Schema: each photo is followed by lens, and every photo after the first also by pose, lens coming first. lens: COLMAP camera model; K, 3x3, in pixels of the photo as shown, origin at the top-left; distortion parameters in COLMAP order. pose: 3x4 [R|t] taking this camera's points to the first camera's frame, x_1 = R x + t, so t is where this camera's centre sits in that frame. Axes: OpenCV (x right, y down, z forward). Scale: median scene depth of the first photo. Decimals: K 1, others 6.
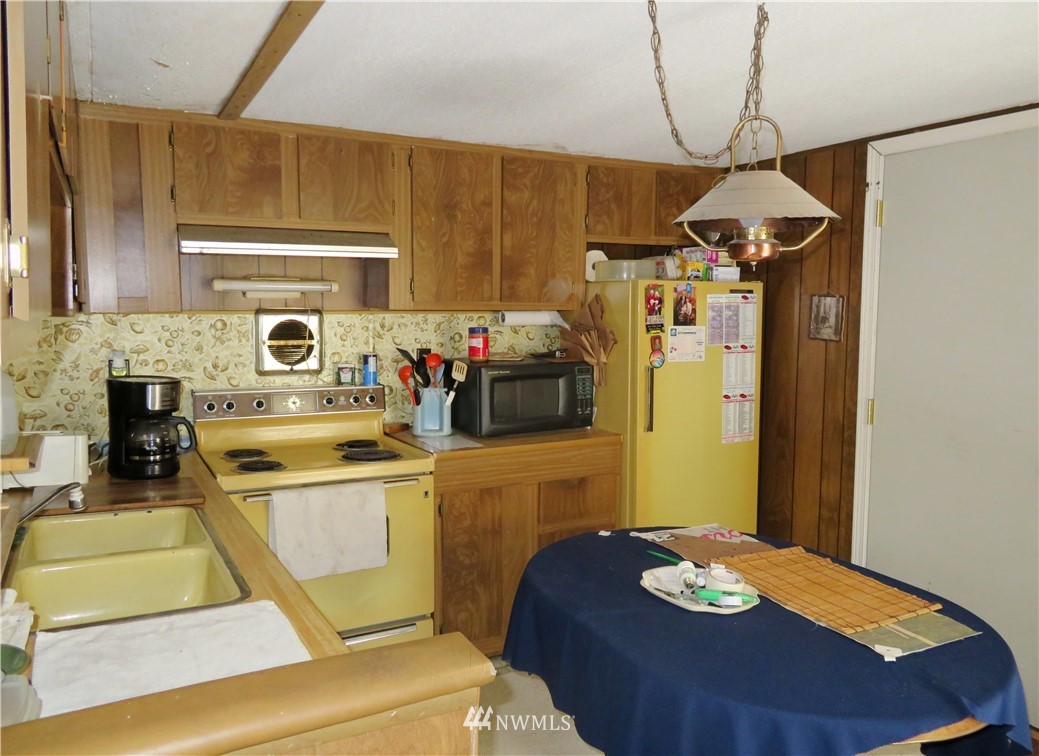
lens RADIAL K [[785.0, 0, 517.9], [0, 785.0, 374.7], [0, 0, 1]] dist [0.003941, 0.001730]
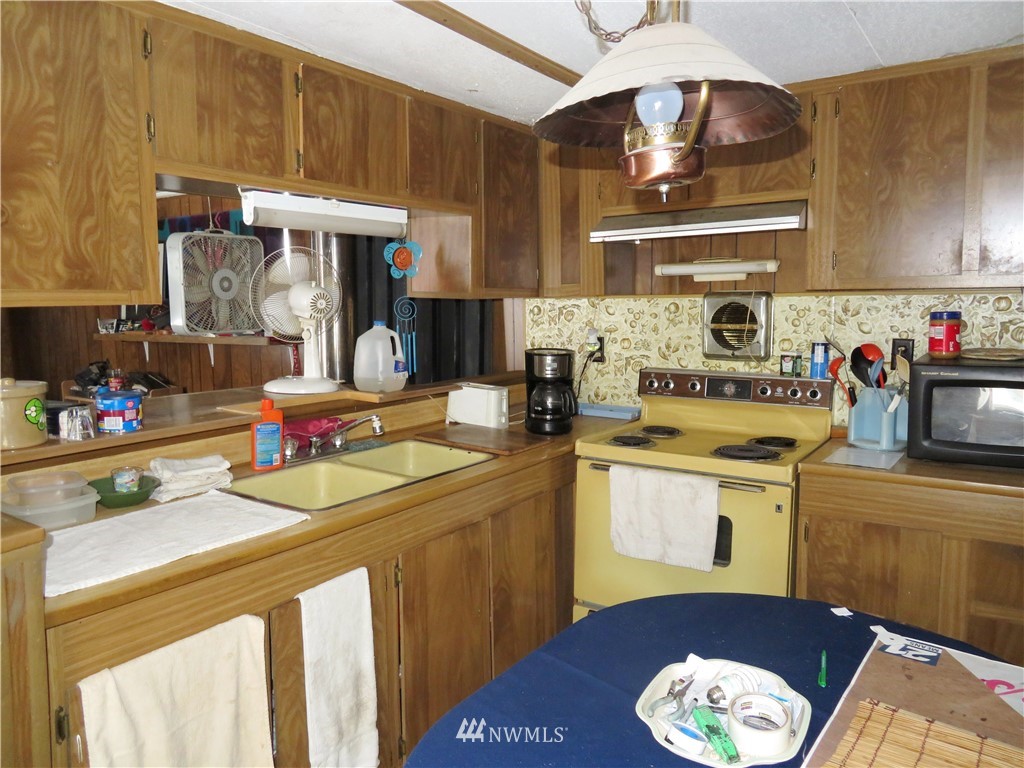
lens RADIAL K [[737.3, 0, 511.3], [0, 737.3, 379.2], [0, 0, 1]] dist [-0.004504, -0.000018]
pose [[0.450773, 0.082522, -0.888816, 0.413707], [-0.067363, 0.996023, 0.058312, -0.011100], [0.890093, 0.033588, 0.454539, 0.358100]]
